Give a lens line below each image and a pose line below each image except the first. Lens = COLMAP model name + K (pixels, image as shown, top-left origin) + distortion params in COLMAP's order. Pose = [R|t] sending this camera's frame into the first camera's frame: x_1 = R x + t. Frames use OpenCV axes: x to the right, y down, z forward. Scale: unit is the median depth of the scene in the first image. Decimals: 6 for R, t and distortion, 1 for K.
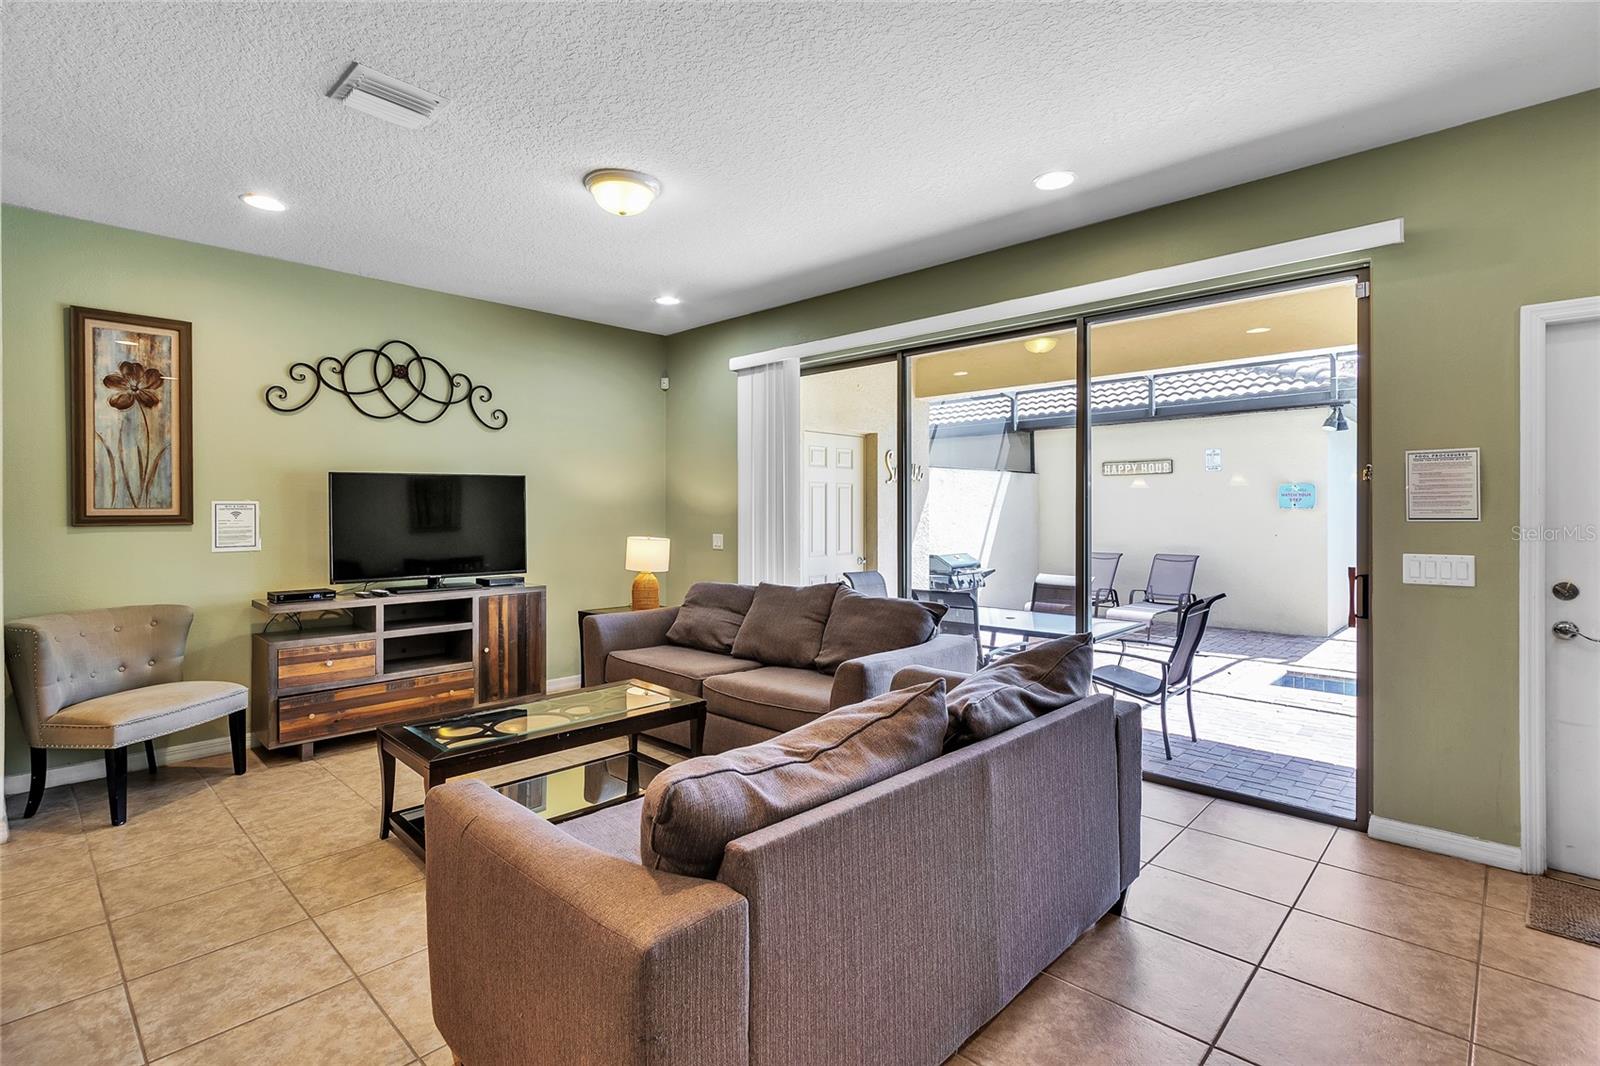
lens RADIAL K [[742.3, 0, 796.4], [0, 742.3, 521.0], [0, 0, 1]] dist [0.005919, 0.000185]
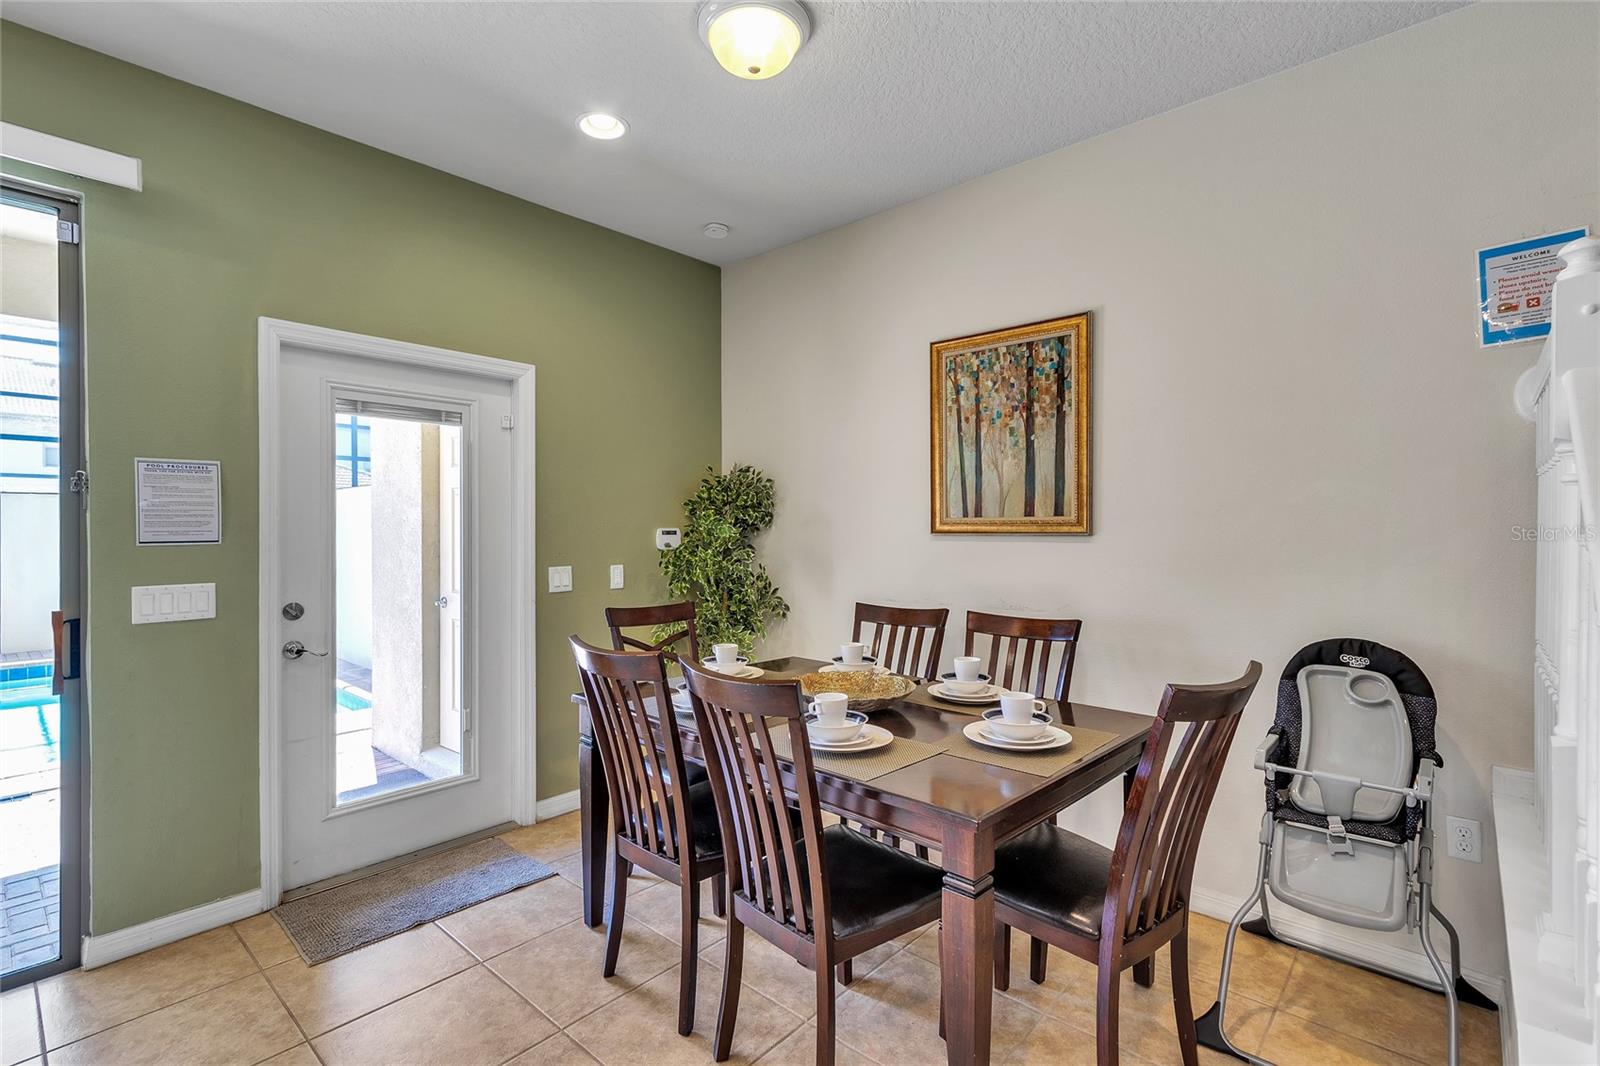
lens RADIAL K [[742.3, 0, 795.9], [0, 742.3, 533.1], [0, 0, 1]] dist [0.005919, 0.000185]
pose [[-0.016265, -0.005346, 0.999853, 0.012464], [0.015015, 0.999872, 0.005590, -0.007314], [-0.999755, 0.015104, -0.016183, 0.323345]]
